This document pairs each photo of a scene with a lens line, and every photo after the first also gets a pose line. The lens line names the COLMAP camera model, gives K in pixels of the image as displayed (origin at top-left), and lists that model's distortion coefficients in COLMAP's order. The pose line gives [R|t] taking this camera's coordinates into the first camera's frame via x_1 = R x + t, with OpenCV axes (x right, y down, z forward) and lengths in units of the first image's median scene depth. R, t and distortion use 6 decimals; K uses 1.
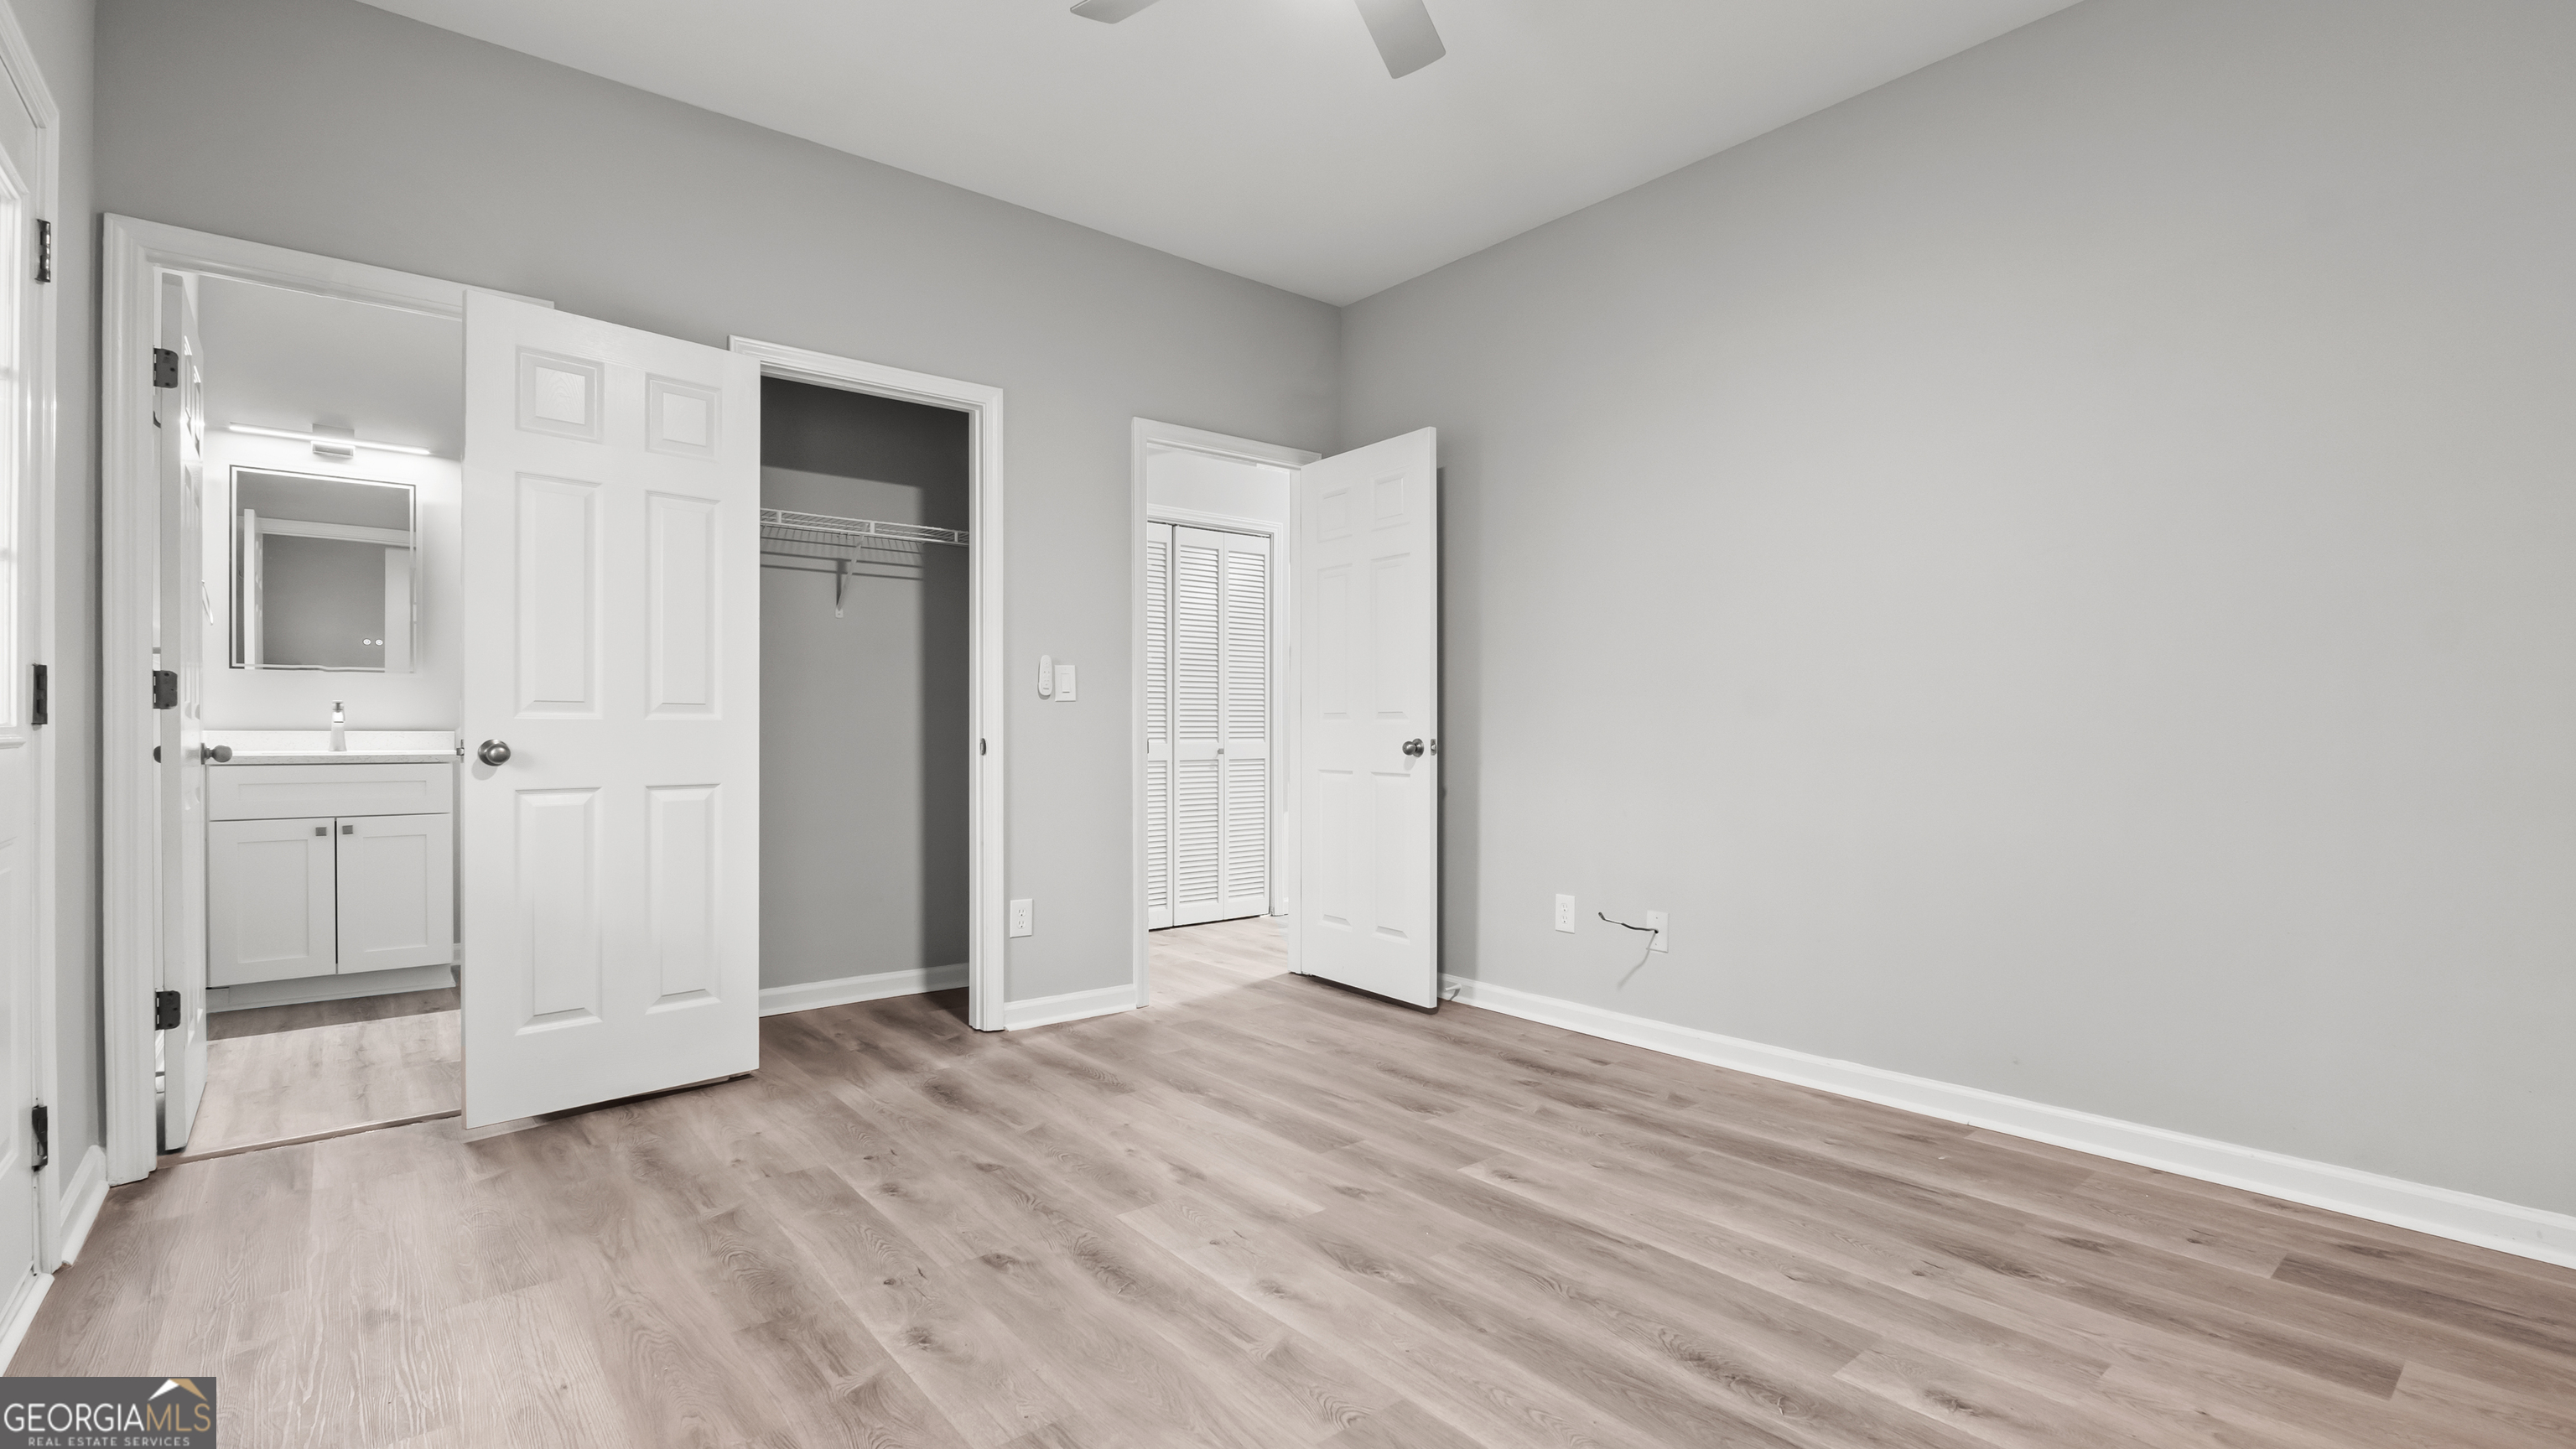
lens RADIAL K [[1171.1, 0, 1288.0], [0, 1171.1, 724.5], [0, 0, 1]] dist [-0.002839, 0.000055]
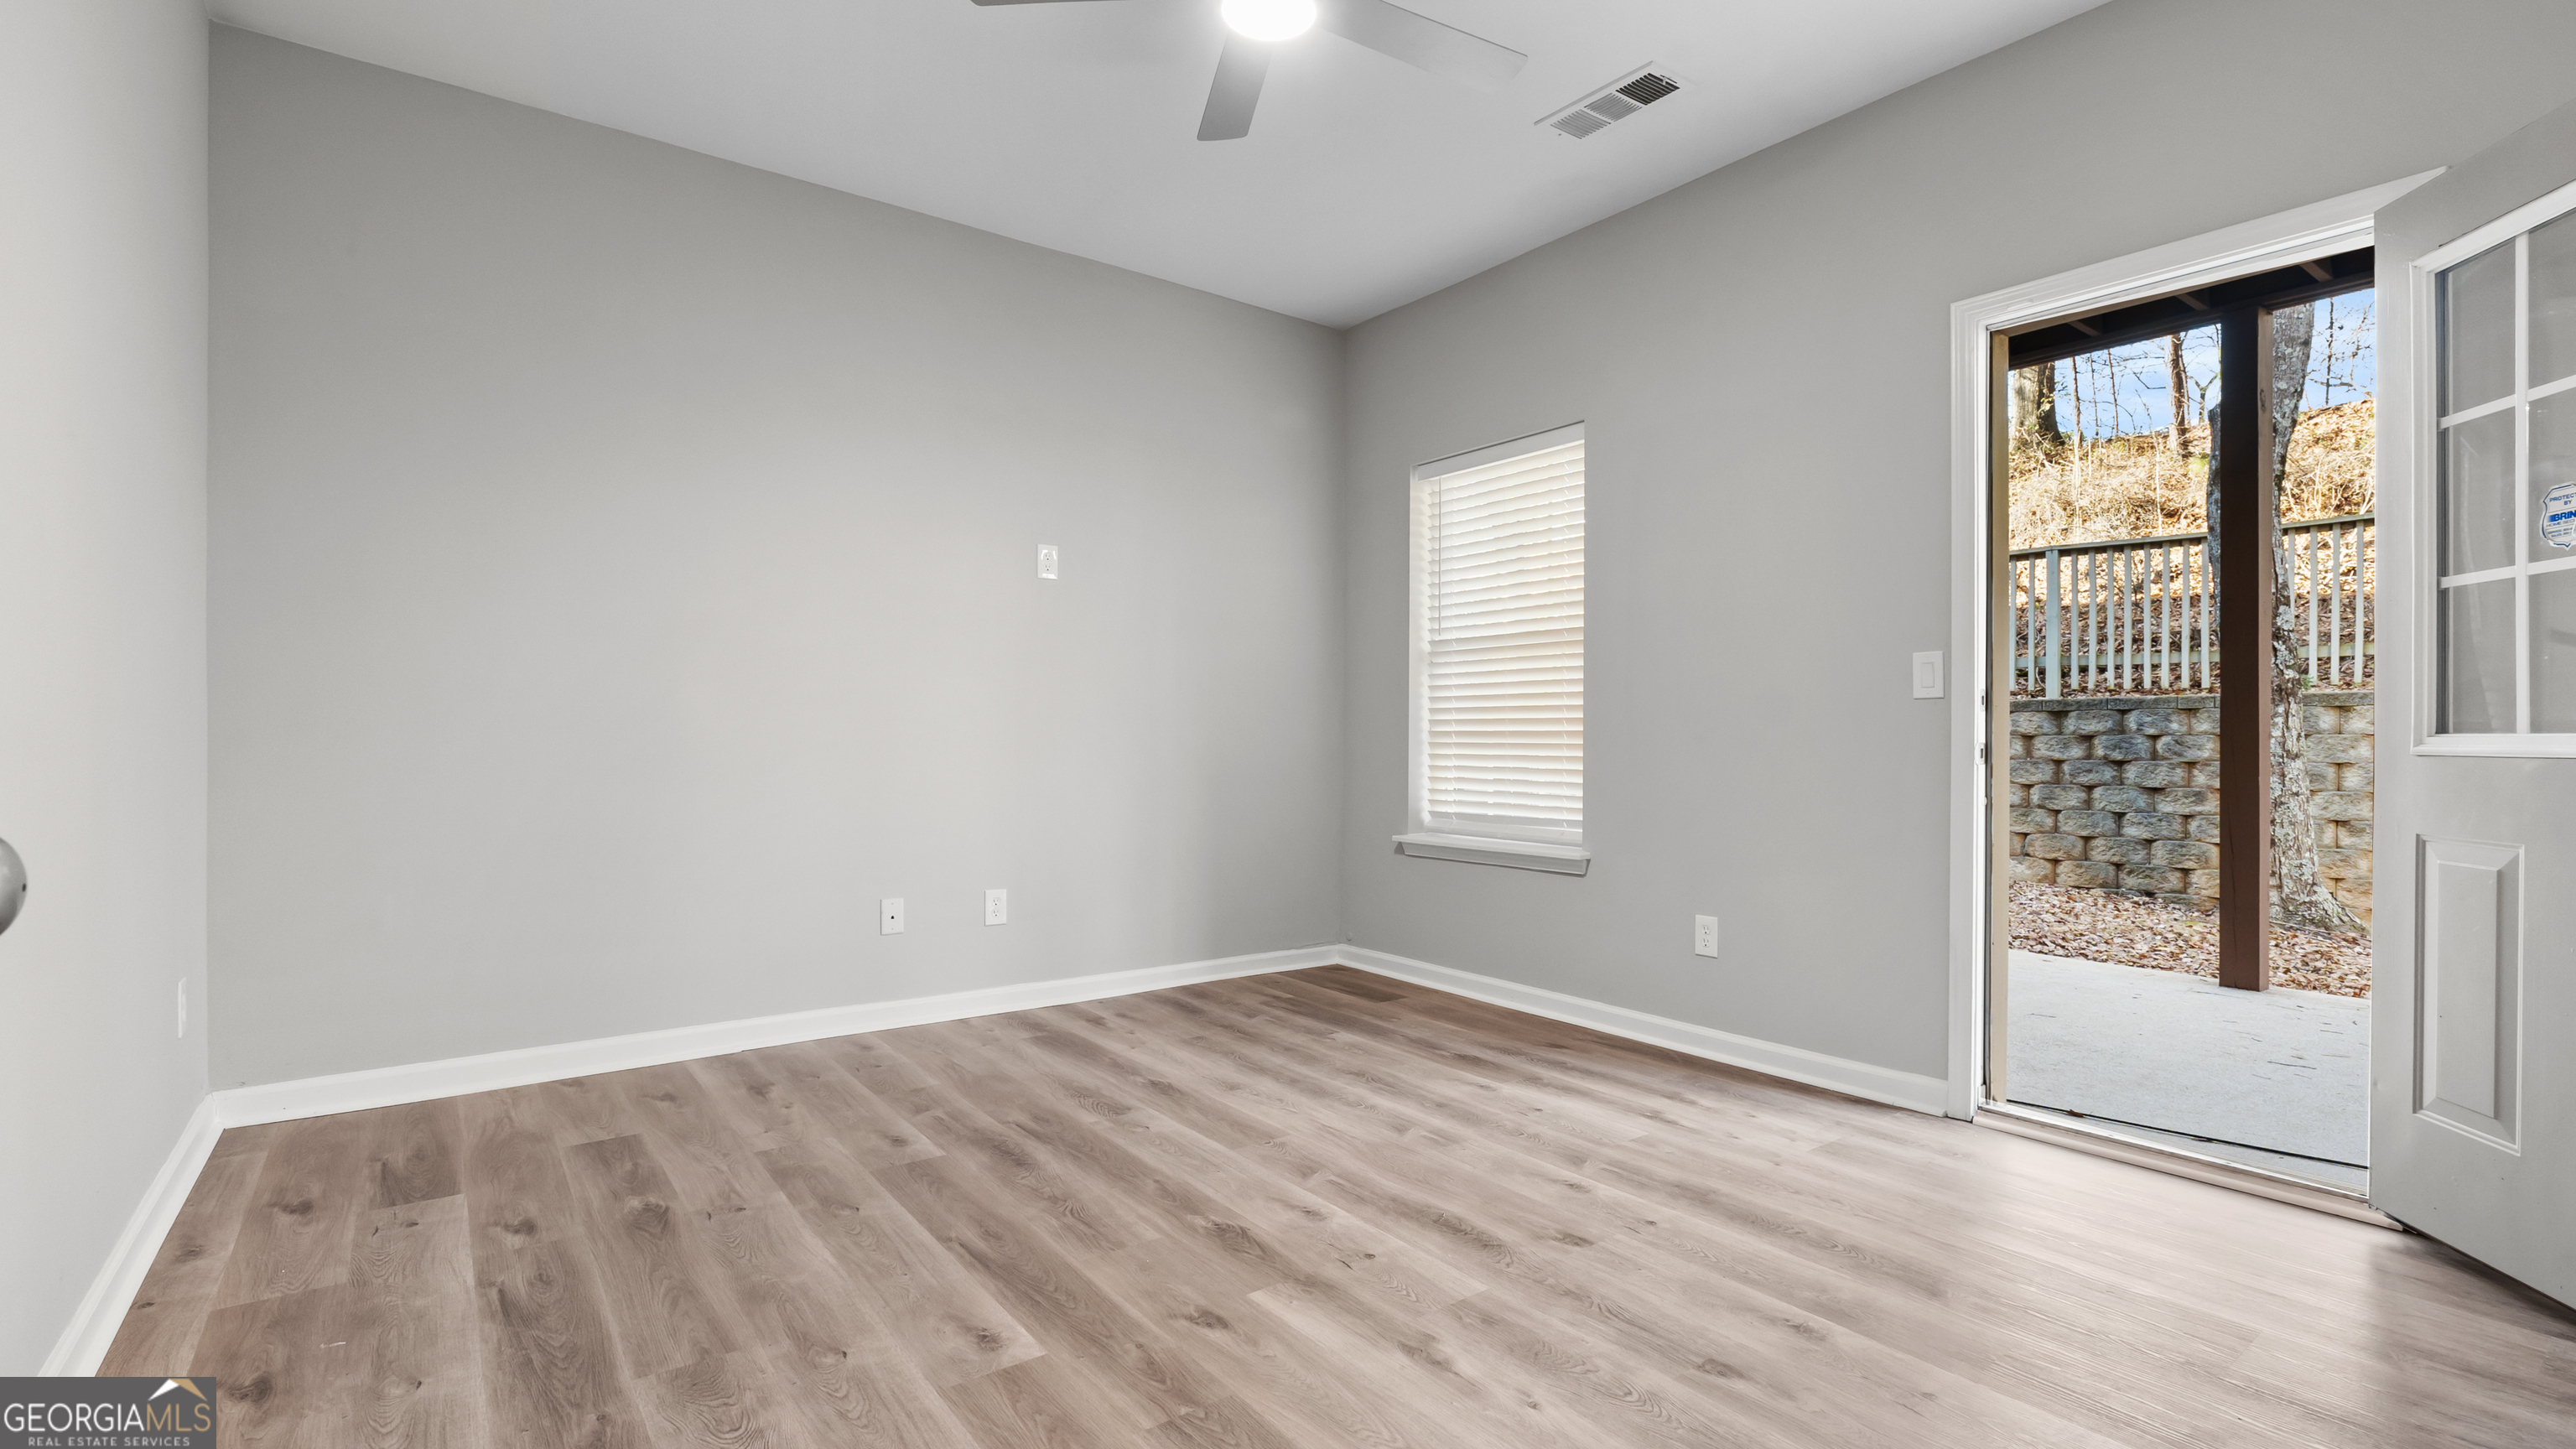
lens RADIAL K [[1171.1, 0, 1288.0], [0, 1171.1, 724.5], [0, 0, 1]] dist [-0.002839, 0.000055]
pose [[-0.998728, -0.006047, 0.050051, -0.041168], [-0.006611, 0.999916, -0.011118, 0.009574], [-0.049979, -0.011434, -0.998685, 2.023317]]
